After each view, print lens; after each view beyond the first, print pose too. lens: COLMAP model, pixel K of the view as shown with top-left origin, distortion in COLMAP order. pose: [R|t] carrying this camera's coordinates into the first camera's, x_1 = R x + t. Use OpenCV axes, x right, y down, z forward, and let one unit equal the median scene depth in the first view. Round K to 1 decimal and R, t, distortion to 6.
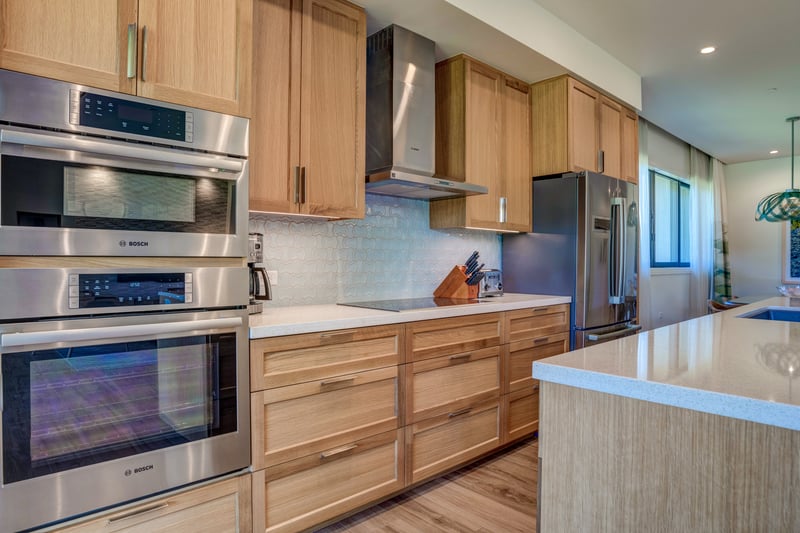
lens RADIAL K [[478.8, 0, 402.8], [0, 478.8, 264.0], [0, 0, 1]] dist [-0.051382, 0.011931]
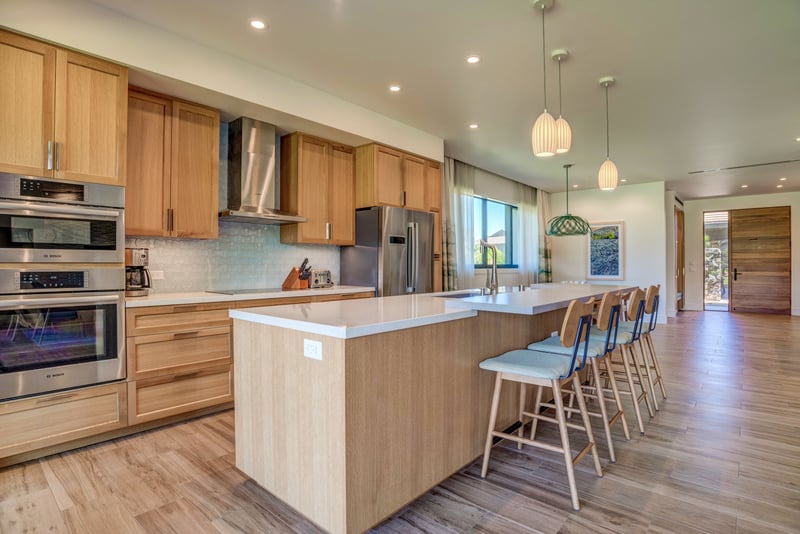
lens RADIAL K [[408.0, 0, 400.5], [0, 408.0, 264.9], [0, 0, 1]] dist [-0.051545, 0.010667]
pose [[0.994192, -0.002460, 0.107590, 0.373199], [0.002856, 0.999990, -0.003526, 0.001307], [-0.107581, 0.003812, 0.994189, -0.418823]]
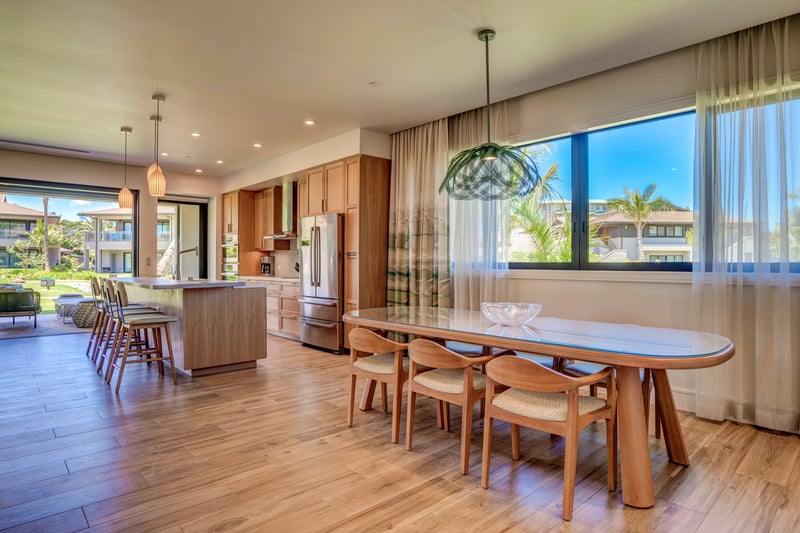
lens RADIAL K [[467.5, 0, 400.9], [0, 467.5, 266.8], [0, 0, 1]] dist [-0.049039, -0.000319]
pose [[0.000733, 0.001799, -0.999998, 3.001874], [-0.008989, 0.999958, 0.001793, 0.007756], [0.999959, 0.008987, 0.000749, 1.783529]]
